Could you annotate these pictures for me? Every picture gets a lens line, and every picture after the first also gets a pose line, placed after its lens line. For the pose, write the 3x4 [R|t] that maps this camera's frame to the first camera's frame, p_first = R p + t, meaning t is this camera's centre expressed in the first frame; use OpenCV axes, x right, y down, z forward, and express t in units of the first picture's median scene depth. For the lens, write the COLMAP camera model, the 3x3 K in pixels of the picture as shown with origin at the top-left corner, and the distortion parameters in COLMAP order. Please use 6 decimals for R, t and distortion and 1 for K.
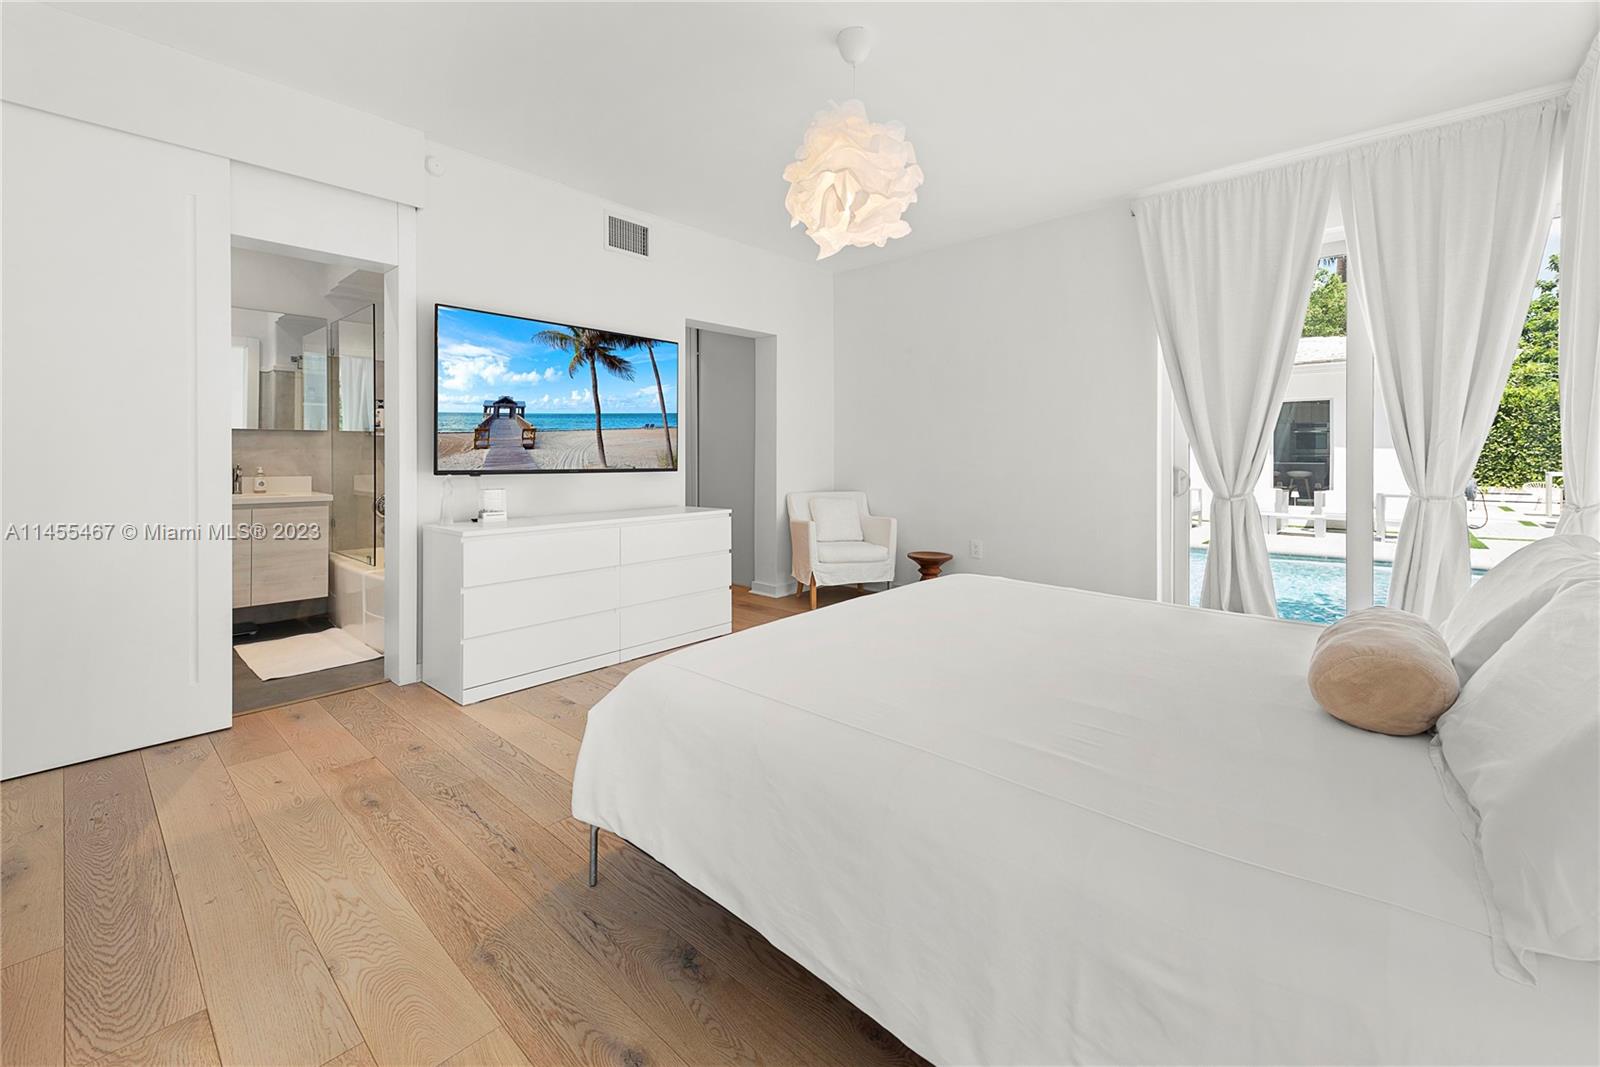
lens RADIAL K [[658.1, 0, 824.0], [0, 658.1, 460.8], [0, 0, 1]] dist [0.021031, -0.006790]
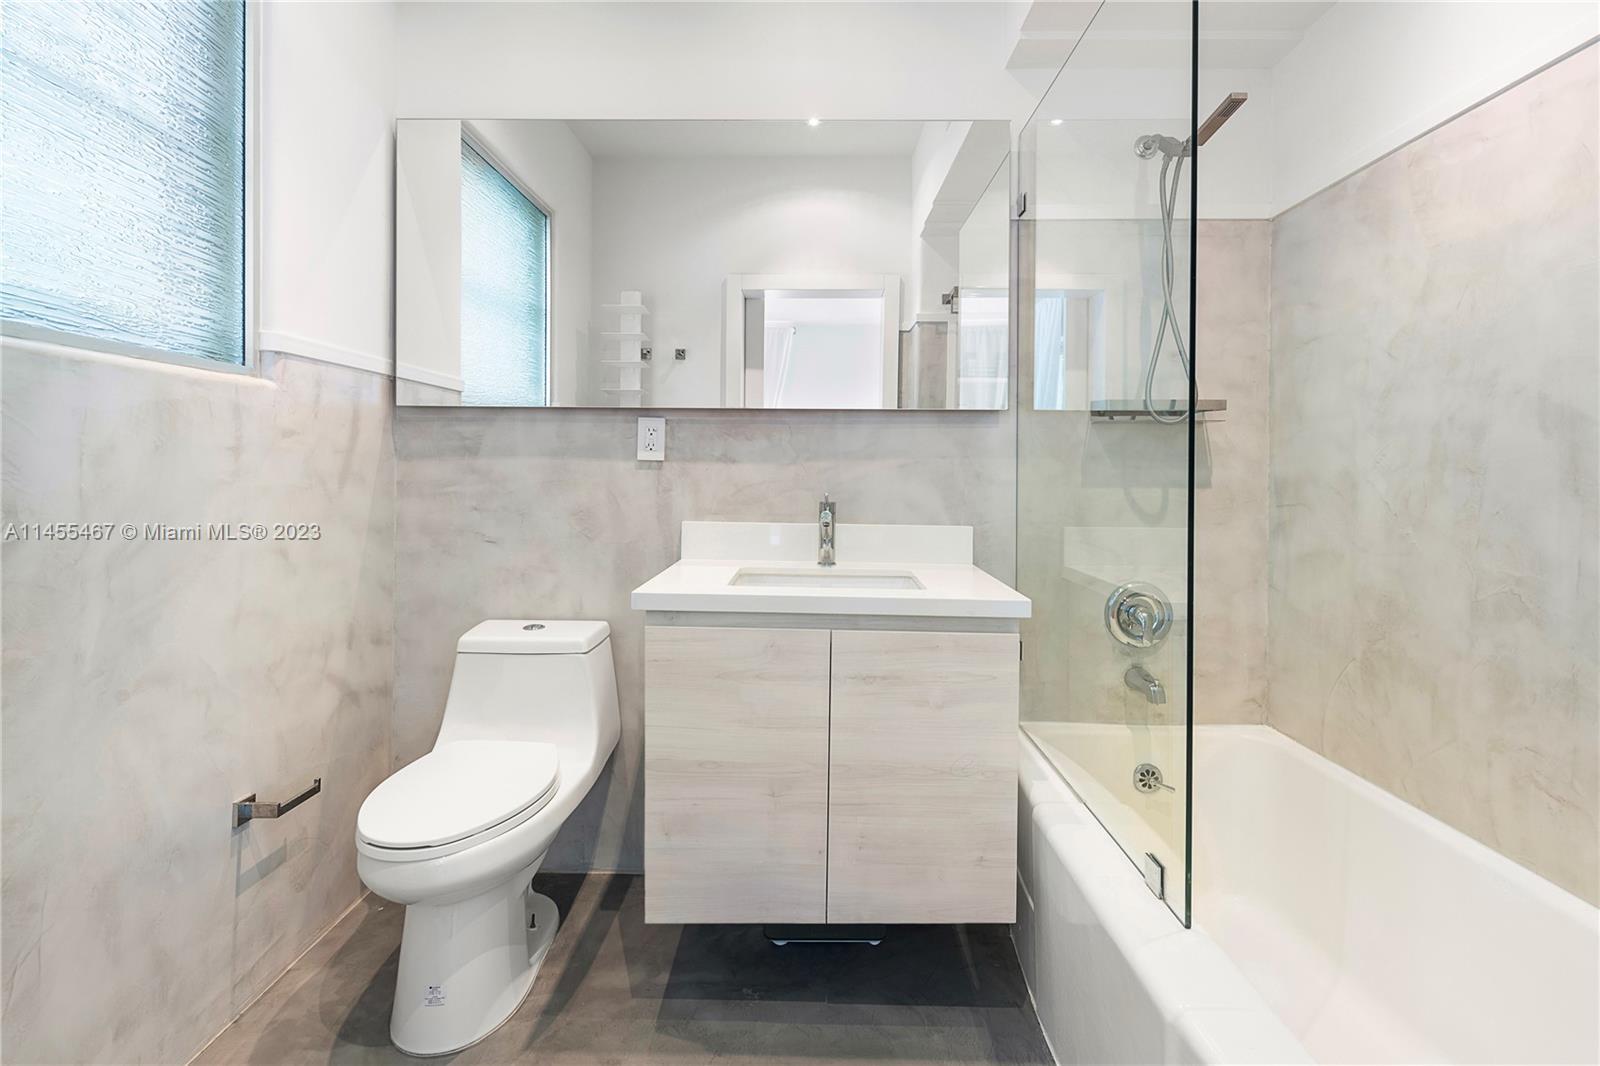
lens RADIAL K [[756.8, 0, 793.4], [0, 756.8, 476.6], [0, 0, 1]] dist [0.000147, -0.000041]
pose [[0.639888, 0.008654, -0.768420, -0.483391], [-0.015605, 0.999877, -0.001734, -0.003981], [0.768310, 0.013101, 0.639944, 0.616588]]
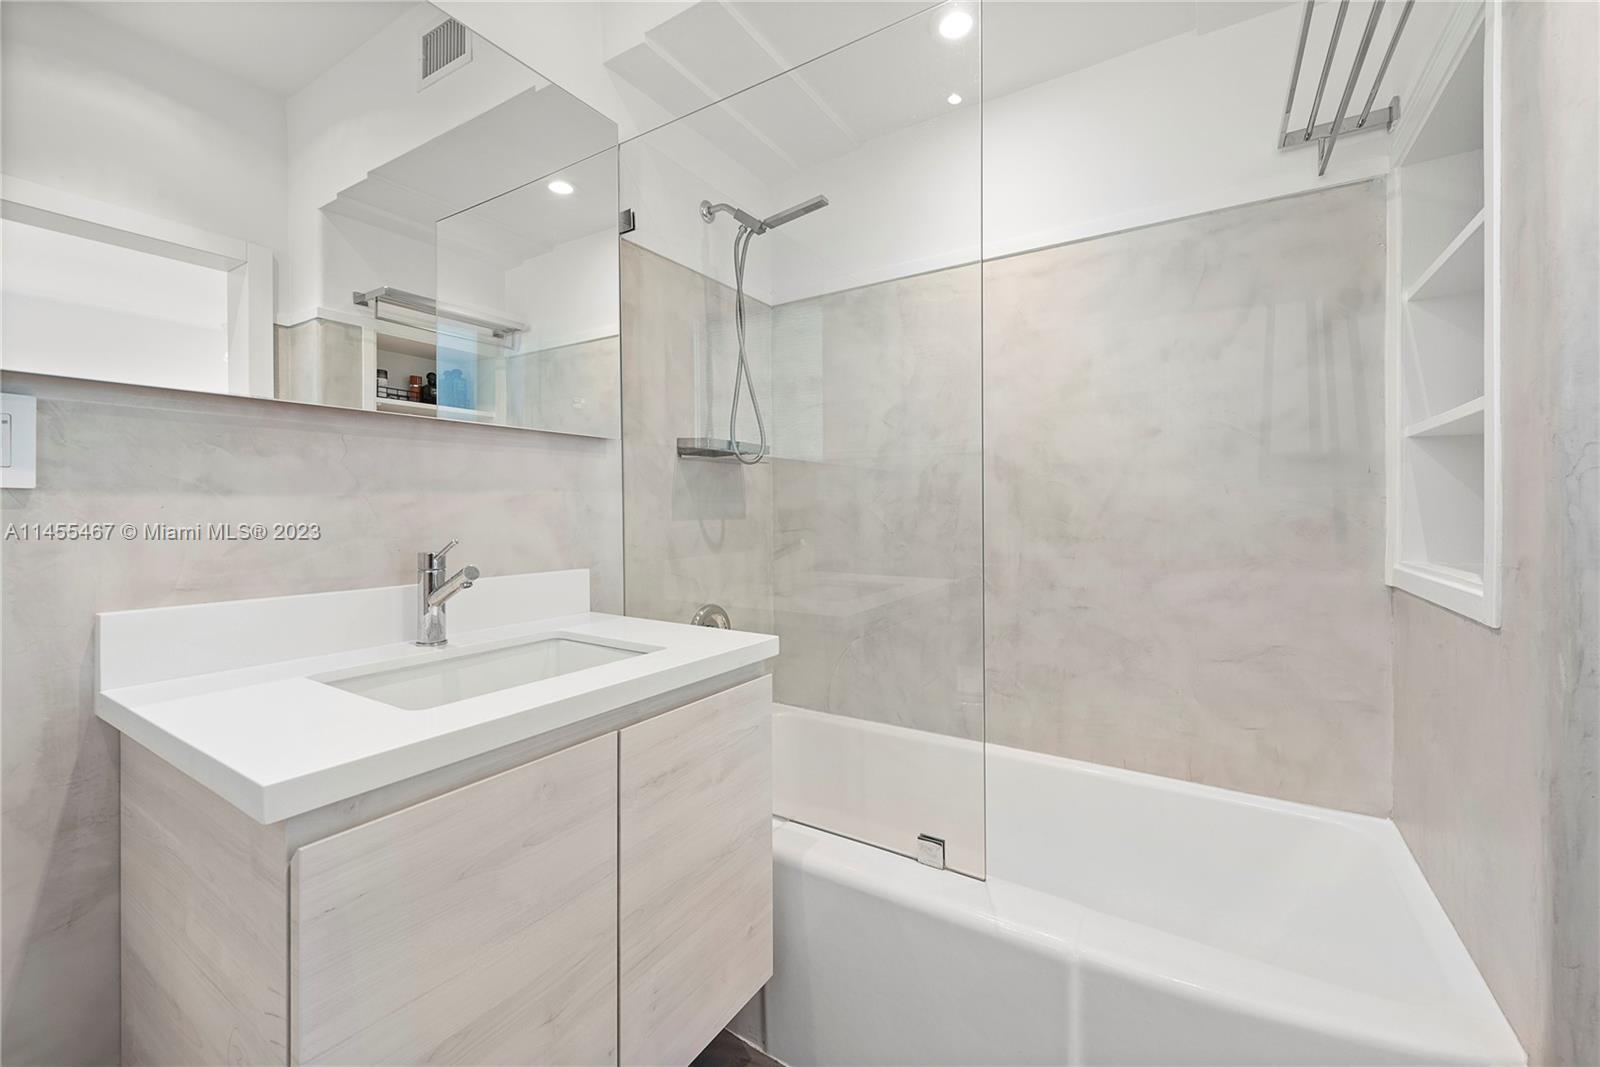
lens RADIAL K [[639.2, 0, 802.4], [0, 639.2, 516.4], [0, 0, 1]] dist [0.011640, -0.005809]
pose [[0.987498, -0.009259, 0.157362, -0.695338], [0.009095, 0.999957, 0.001765, -0.003772], [-0.157371, -0.000311, 0.987539, 0.636831]]
